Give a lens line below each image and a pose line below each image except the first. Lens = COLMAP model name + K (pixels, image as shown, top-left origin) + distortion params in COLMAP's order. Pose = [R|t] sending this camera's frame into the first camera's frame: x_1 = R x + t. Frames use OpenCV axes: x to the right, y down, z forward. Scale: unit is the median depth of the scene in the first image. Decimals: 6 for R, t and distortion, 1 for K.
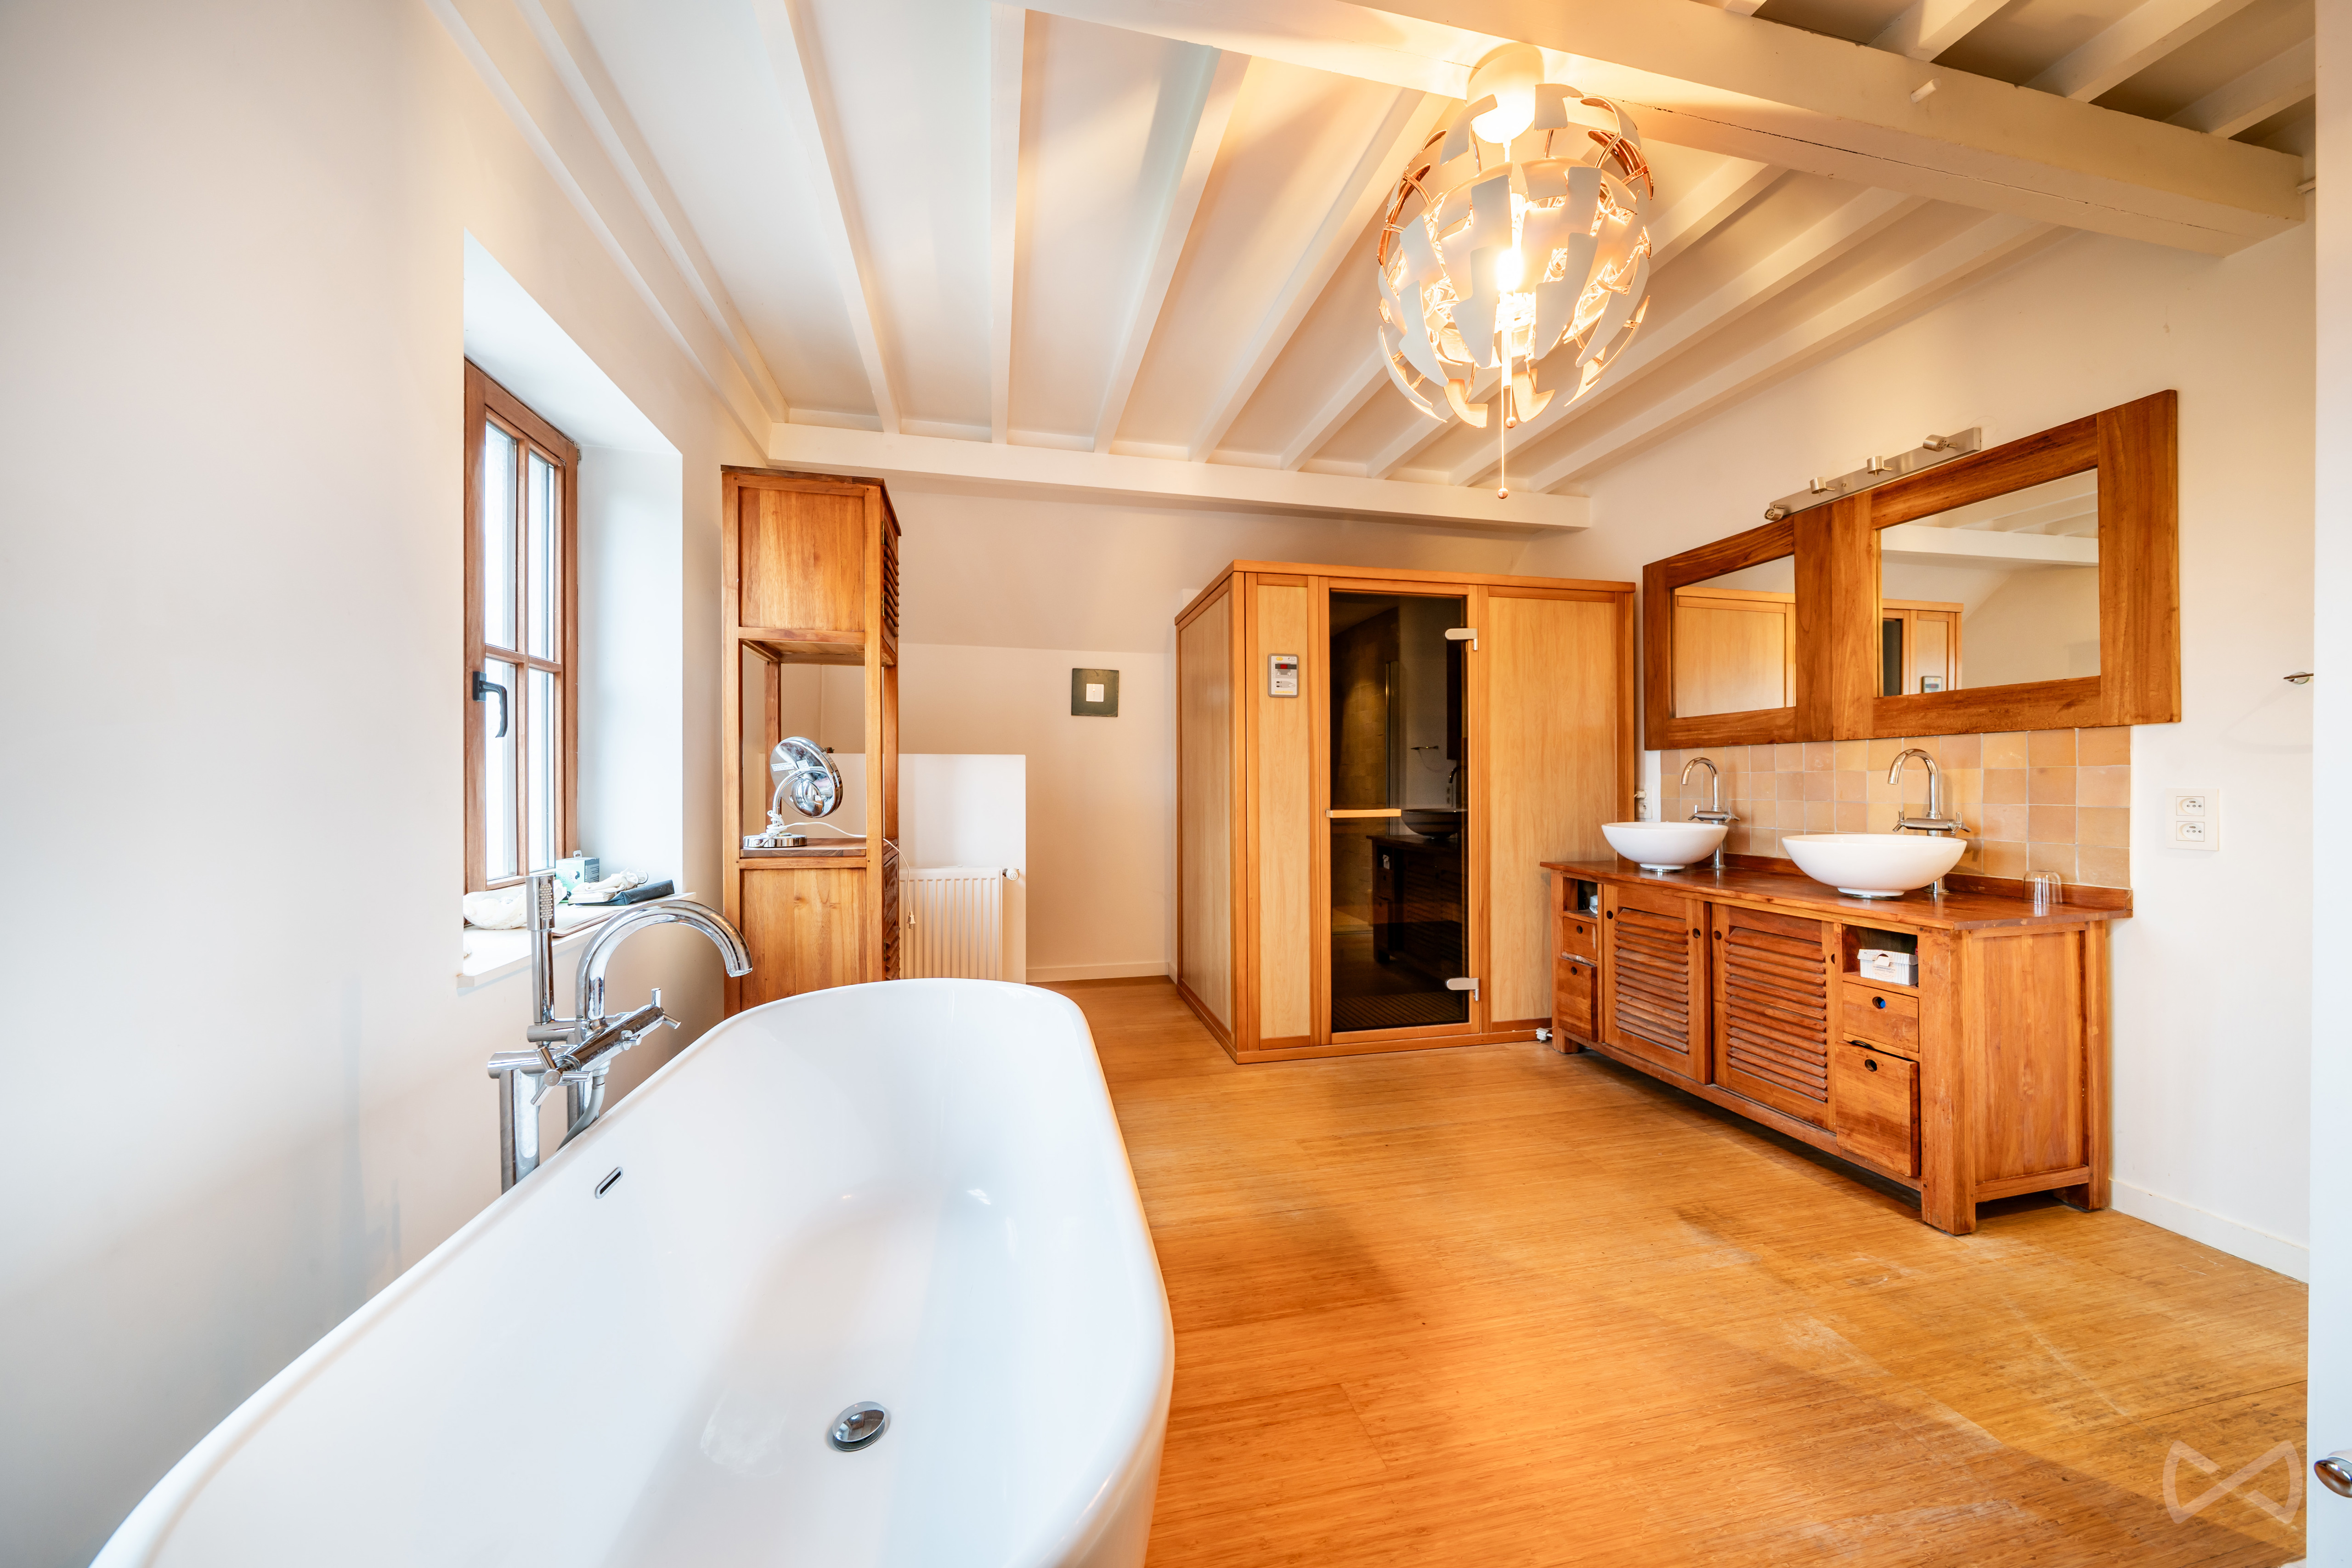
lens RADIAL K [[814.4, 0, 1170.4], [0, 814.4, 783.6], [0, 0, 1]] dist [-0.003348, 0.000477]
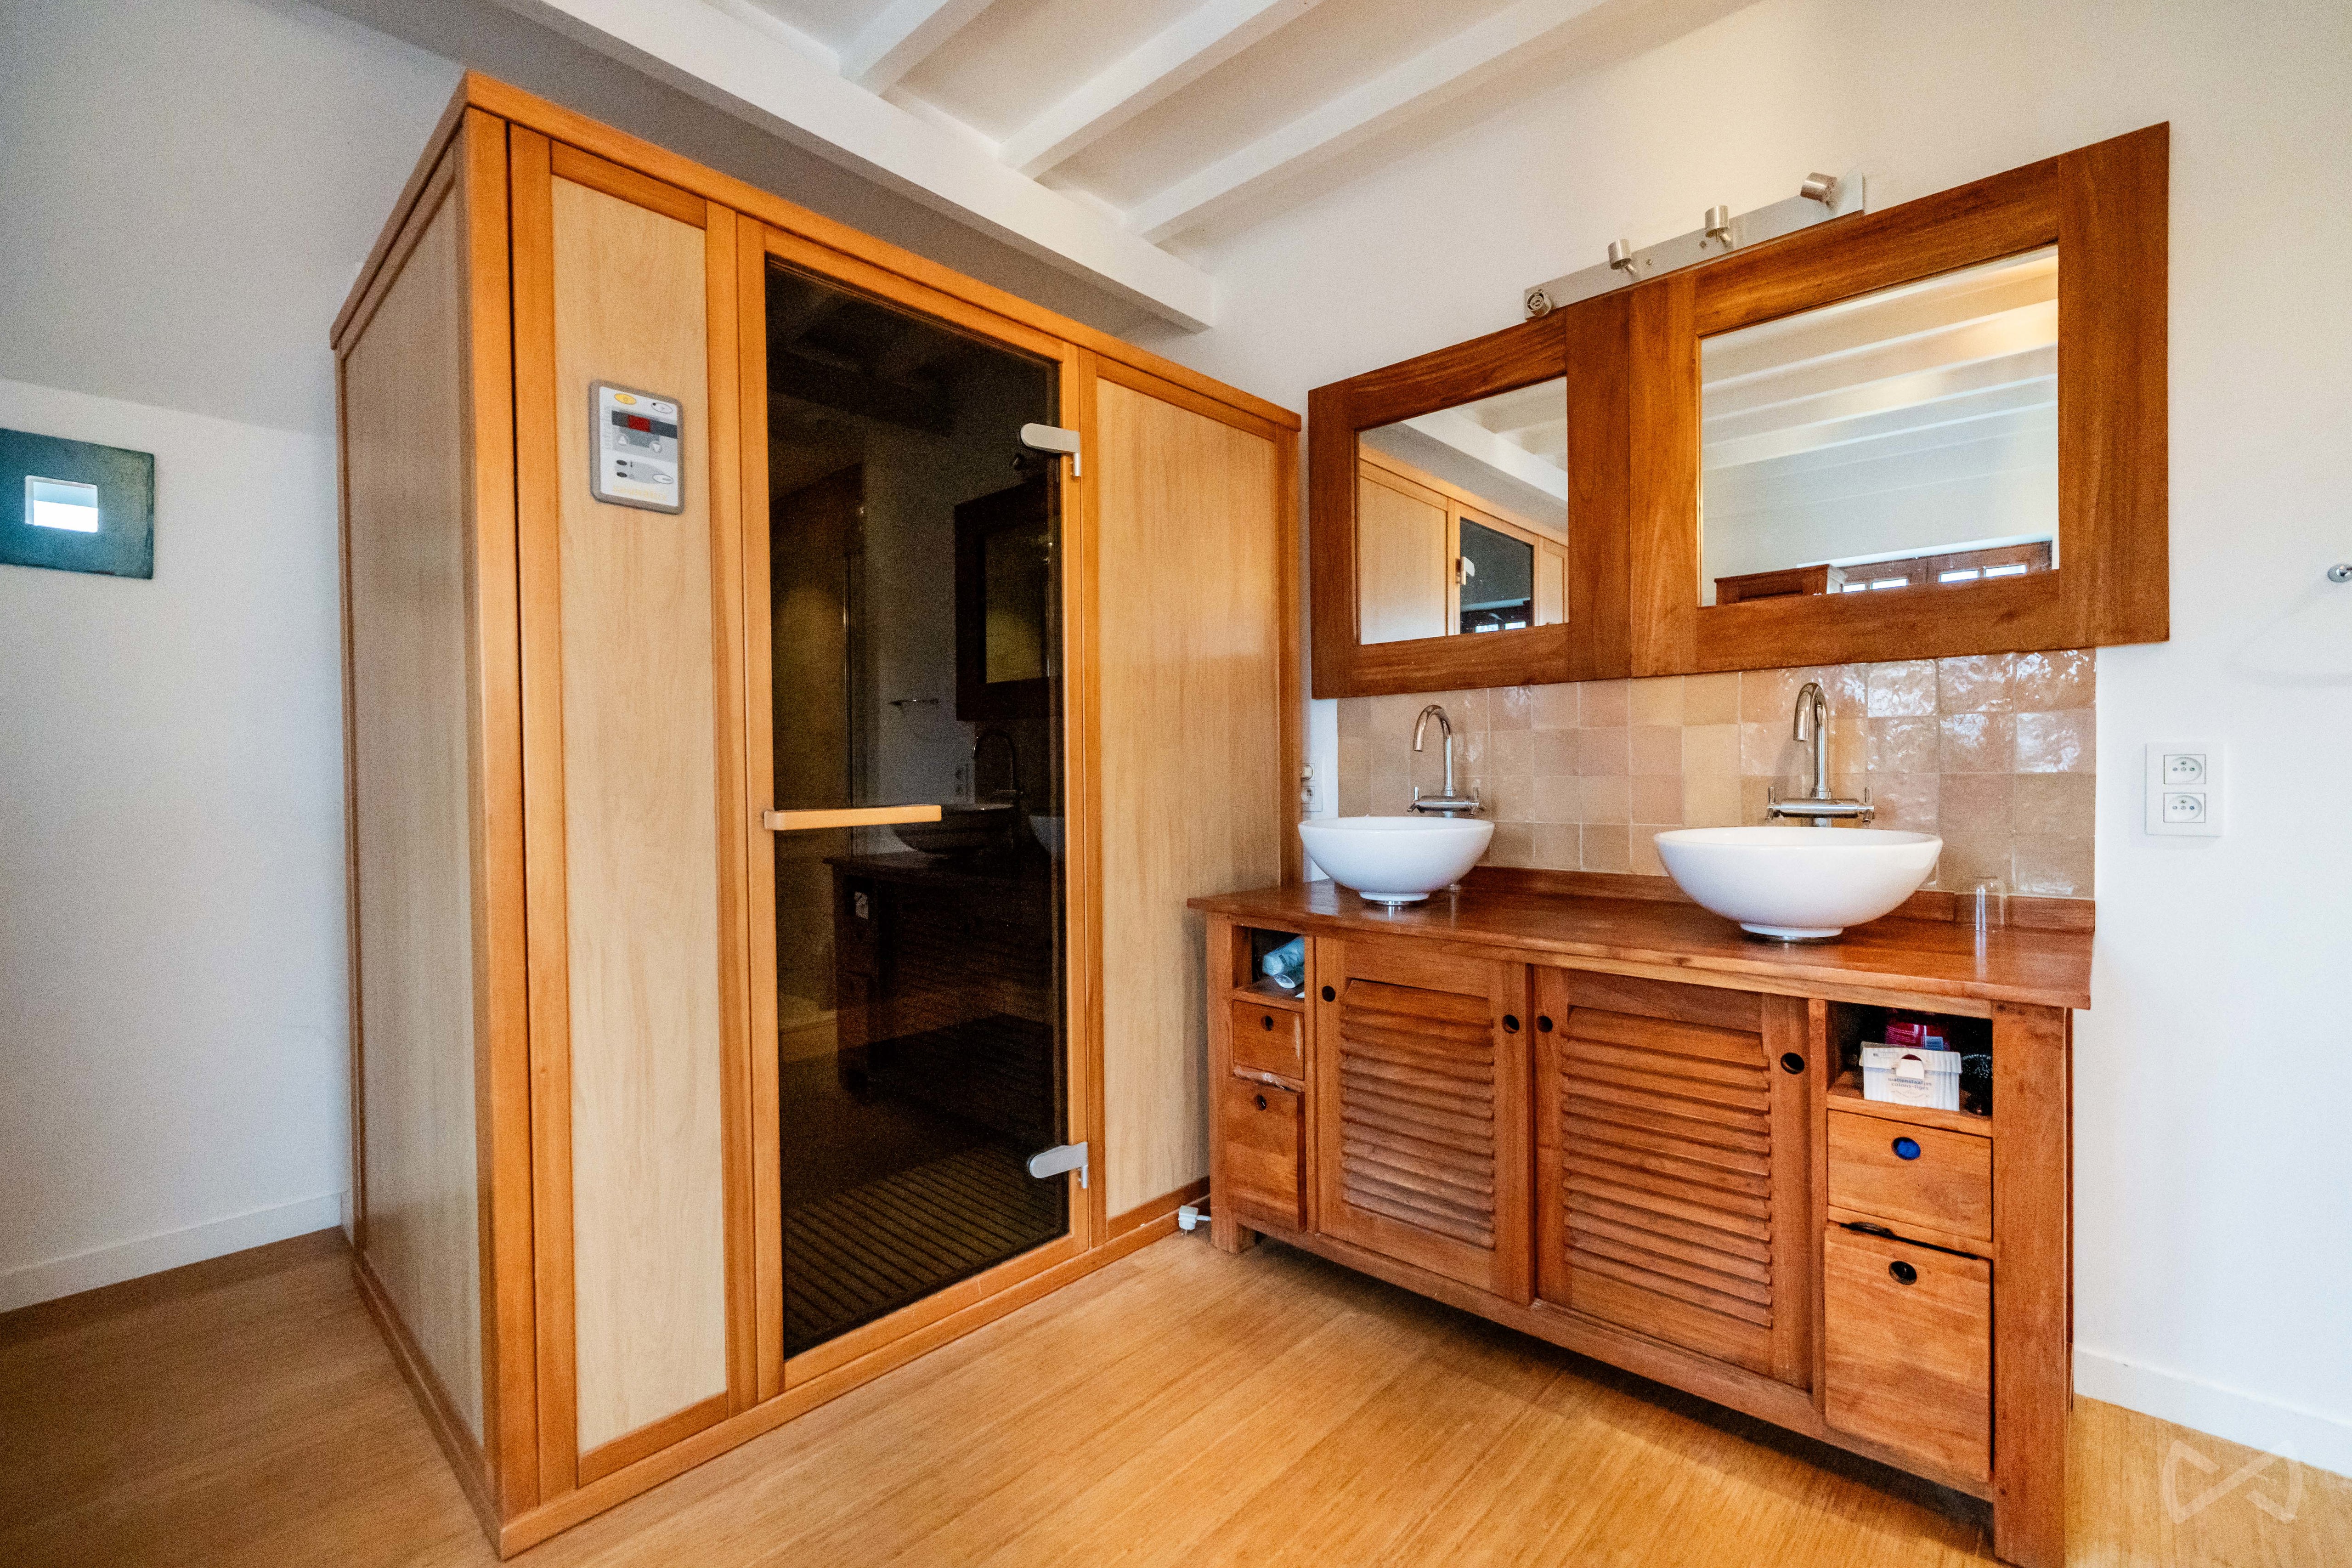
lens RADIAL K [[1014.2, 0, 1169.1], [0, 1014.2, 787.2], [0, 0, 1]] dist [-0.001042, 0.000804]
pose [[0.820392, -0.013357, 0.571645, 0.077219], [0.006919, 0.999886, 0.013433, 0.016404], [-0.571760, -0.007065, 0.820391, 0.522638]]
